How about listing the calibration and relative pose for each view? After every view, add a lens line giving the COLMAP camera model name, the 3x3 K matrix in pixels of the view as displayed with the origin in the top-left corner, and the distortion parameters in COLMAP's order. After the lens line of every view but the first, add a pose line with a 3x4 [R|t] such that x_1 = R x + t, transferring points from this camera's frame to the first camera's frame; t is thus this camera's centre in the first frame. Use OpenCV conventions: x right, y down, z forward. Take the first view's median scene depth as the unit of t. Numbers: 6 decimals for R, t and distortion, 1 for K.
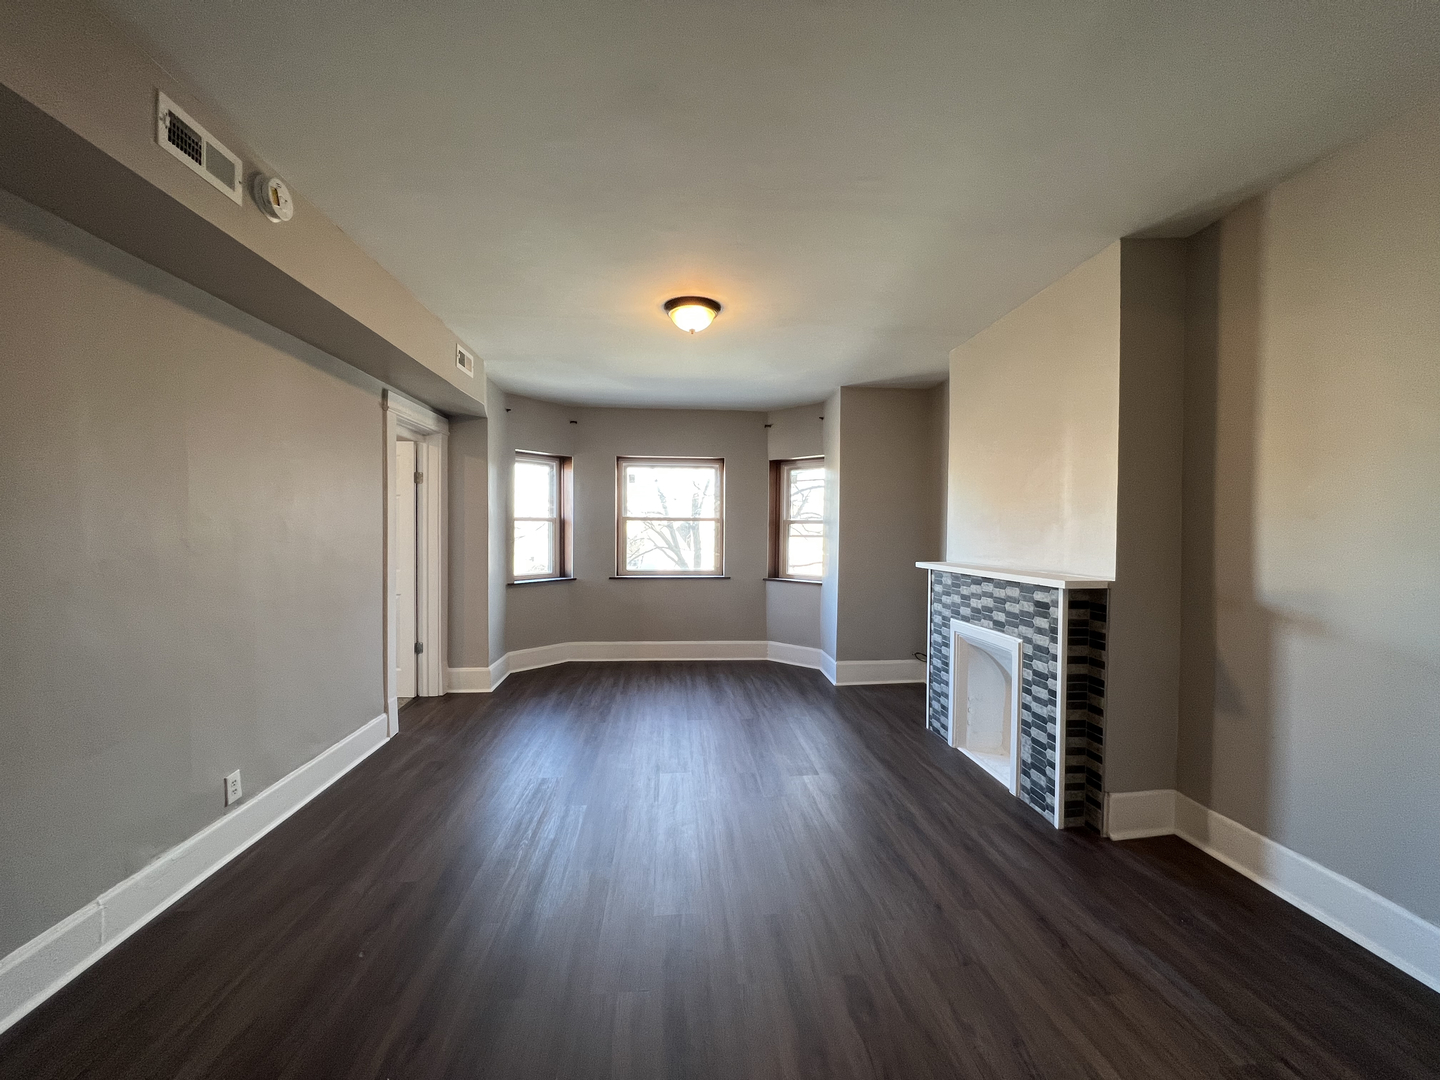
lens RADIAL K [[578.9, 0, 717.9], [0, 578.9, 543.8], [0, 0, 1]] dist [-0.000045, 0.000220]
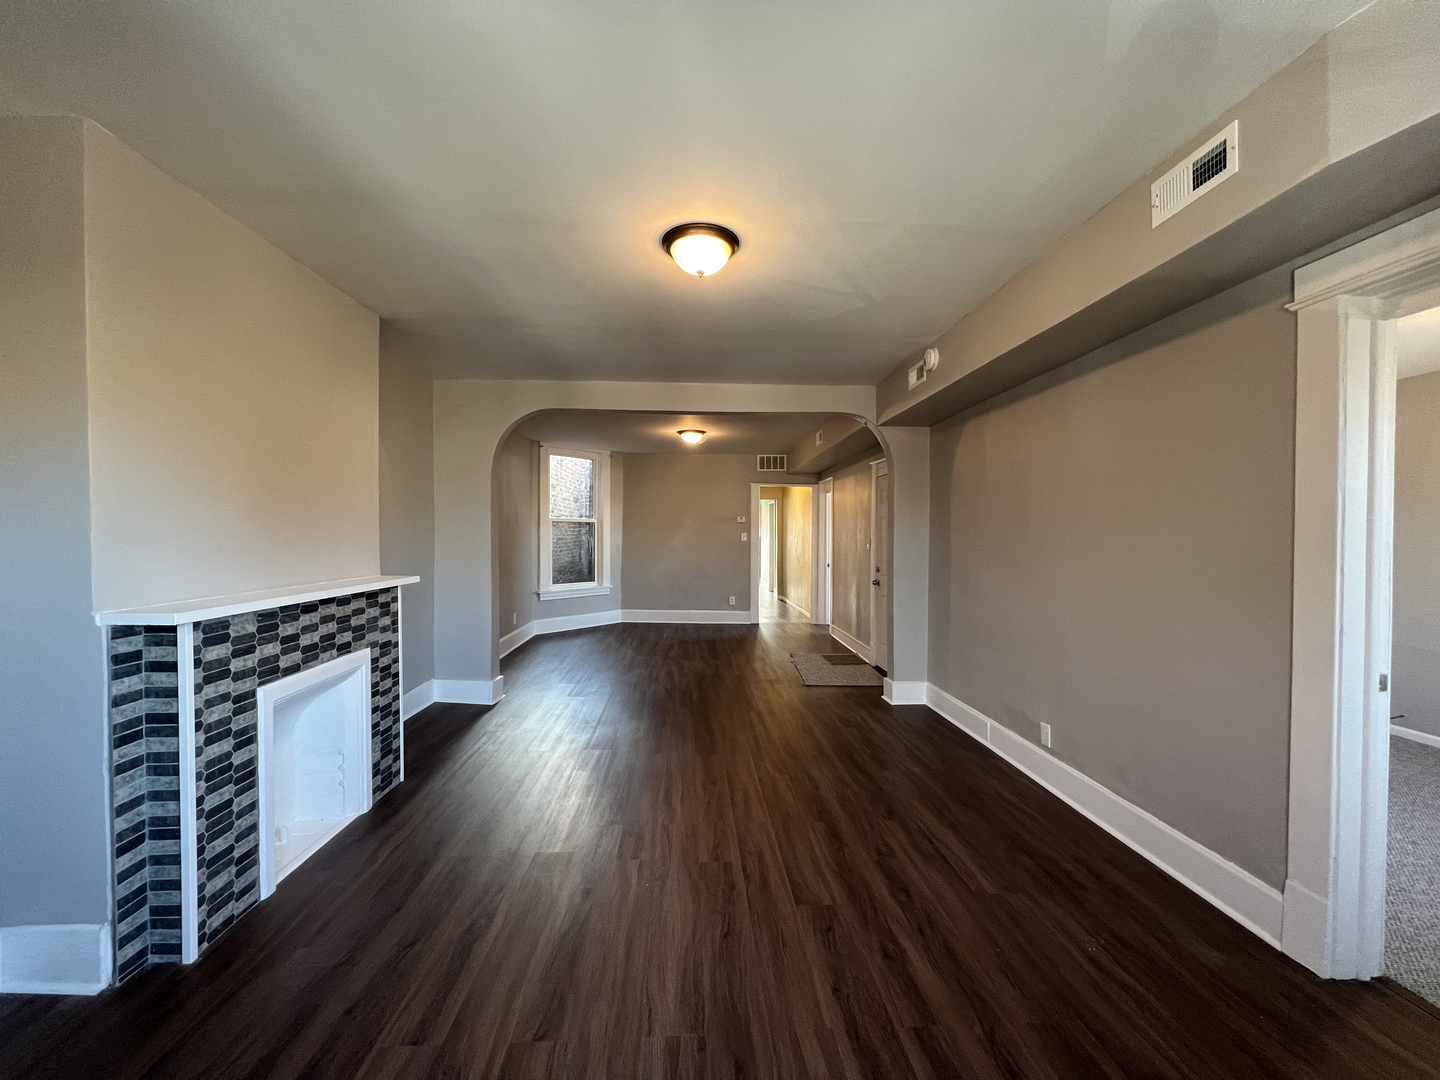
lens RADIAL K [[578.9, 0, 717.9], [0, 578.9, 543.8], [0, 0, 1]] dist [-0.000045, 0.000220]
pose [[-0.999587, -0.006642, 0.027976, -0.100126], [-0.005555, 0.999234, 0.038733, -0.054387], [-0.028212, 0.038562, -0.998858, 1.958275]]
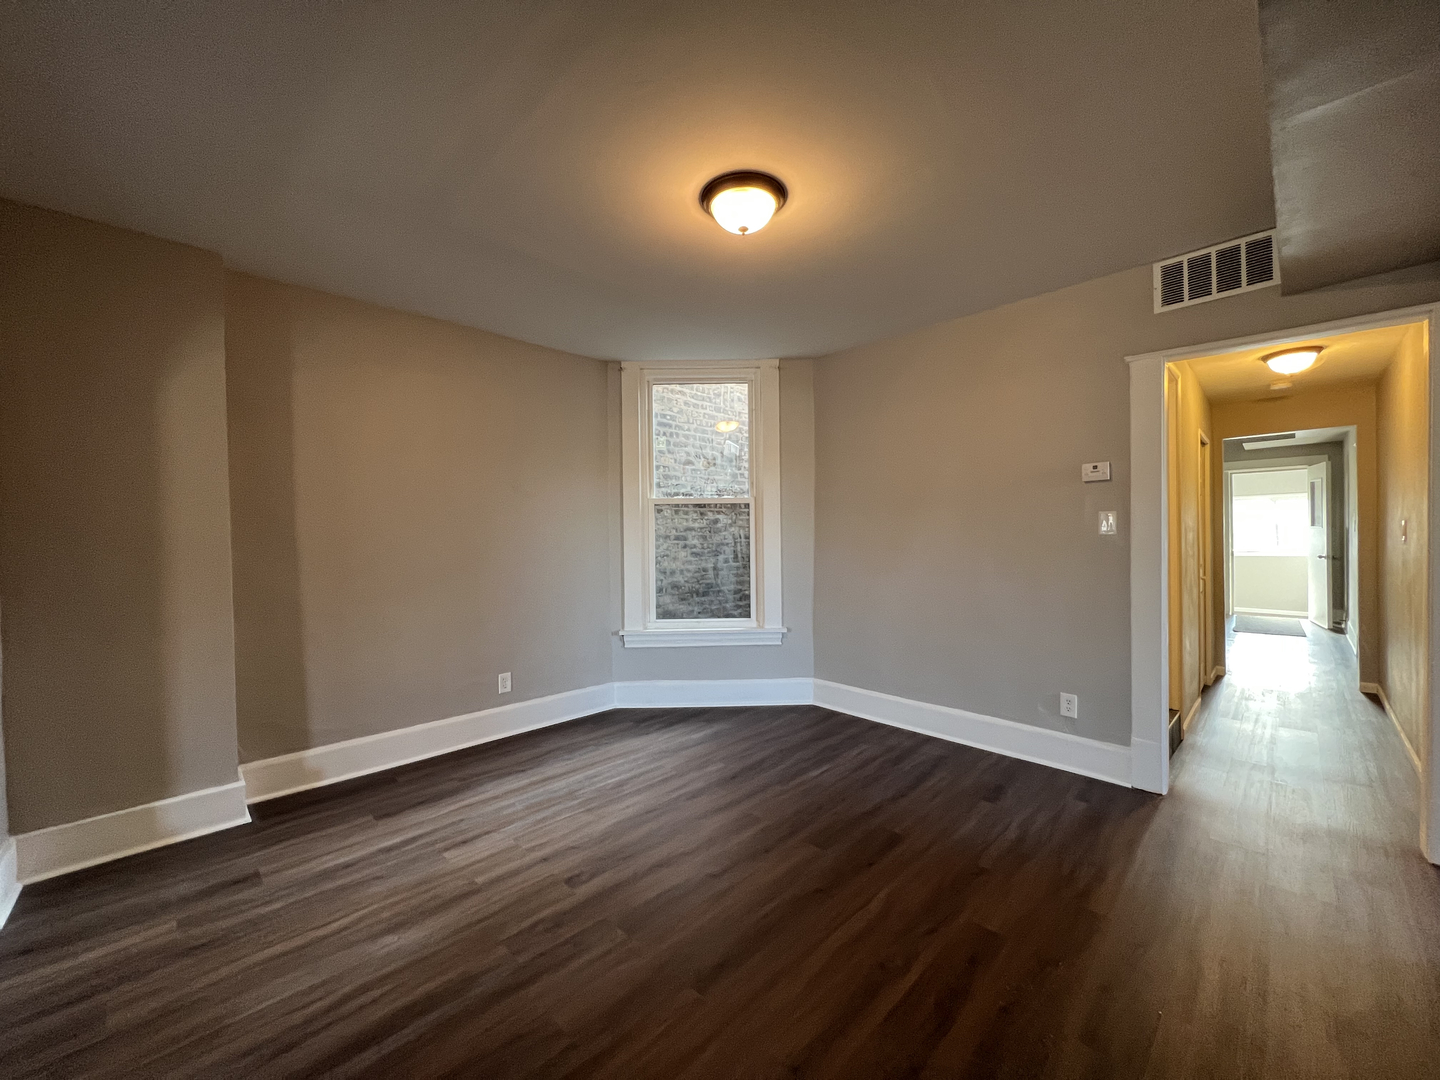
lens RADIAL K [[578.9, 0, 717.9], [0, 578.9, 543.8], [0, 0, 1]] dist [-0.000045, 0.000220]
pose [[-0.646914, -0.000133, 0.762563, -0.481833], [0.028787, 0.999283, 0.024596, 0.018959], [-0.762019, 0.037863, -0.646447, 0.119685]]
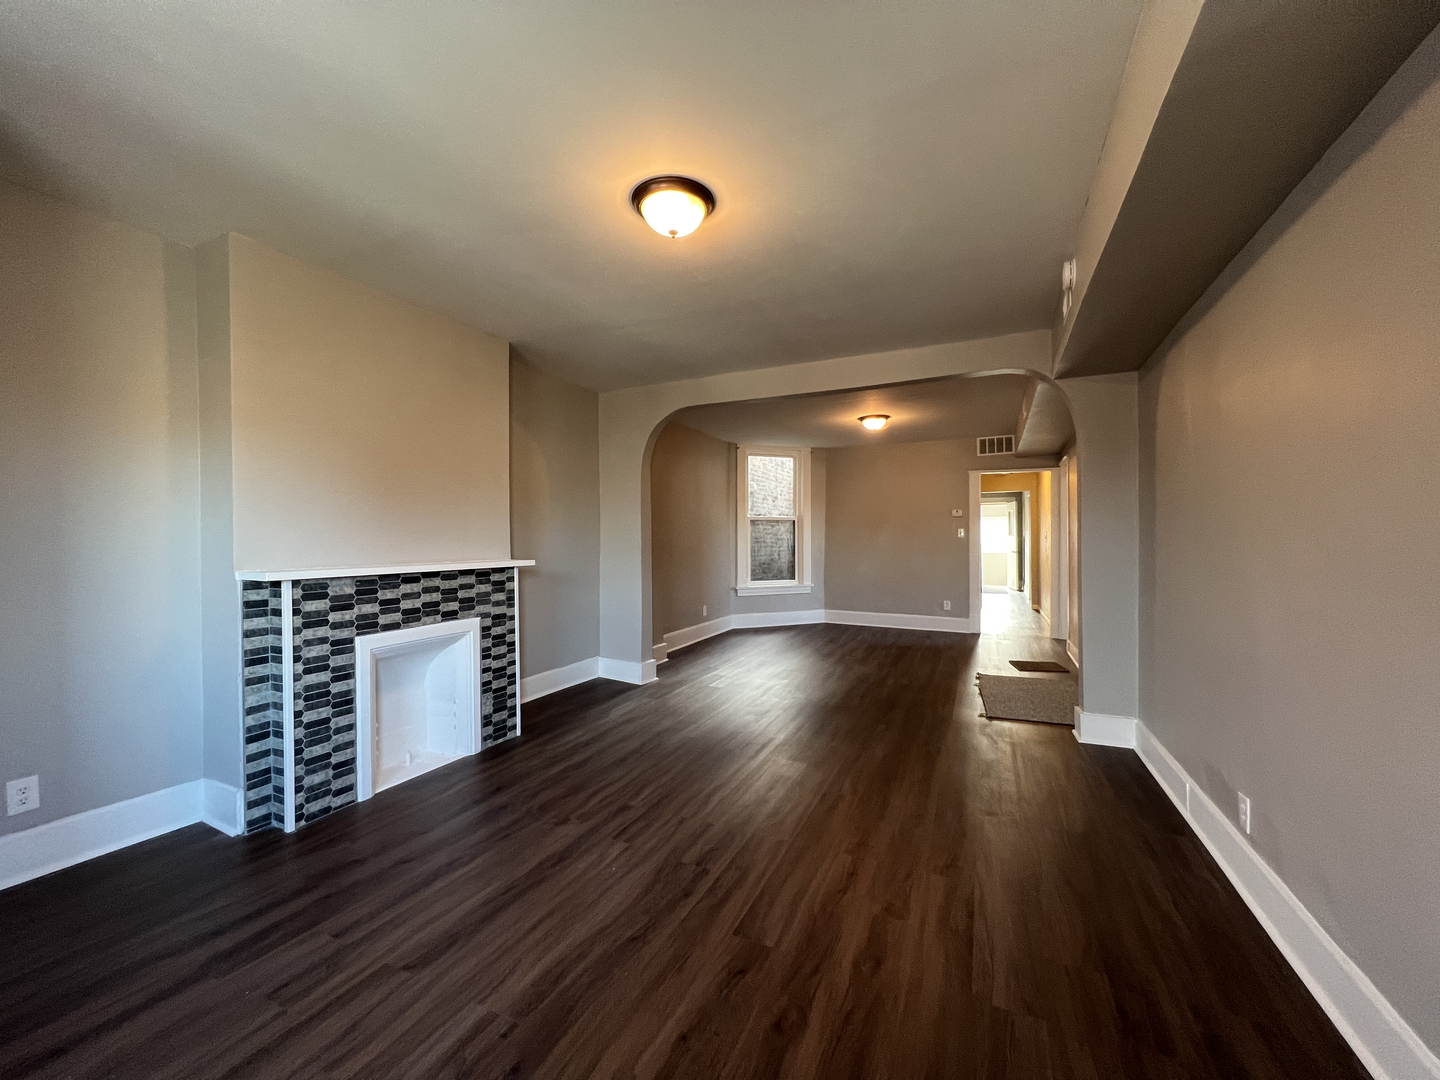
lens RADIAL K [[578.9, 0, 717.9], [0, 578.9, 543.8], [0, 0, 1]] dist [-0.000045, 0.000220]
pose [[-0.869700, 0.000307, 0.493581, -0.488582], [0.014980, 0.999556, 0.025773, -0.009247], [-0.493353, 0.029809, -0.869318, 1.779162]]
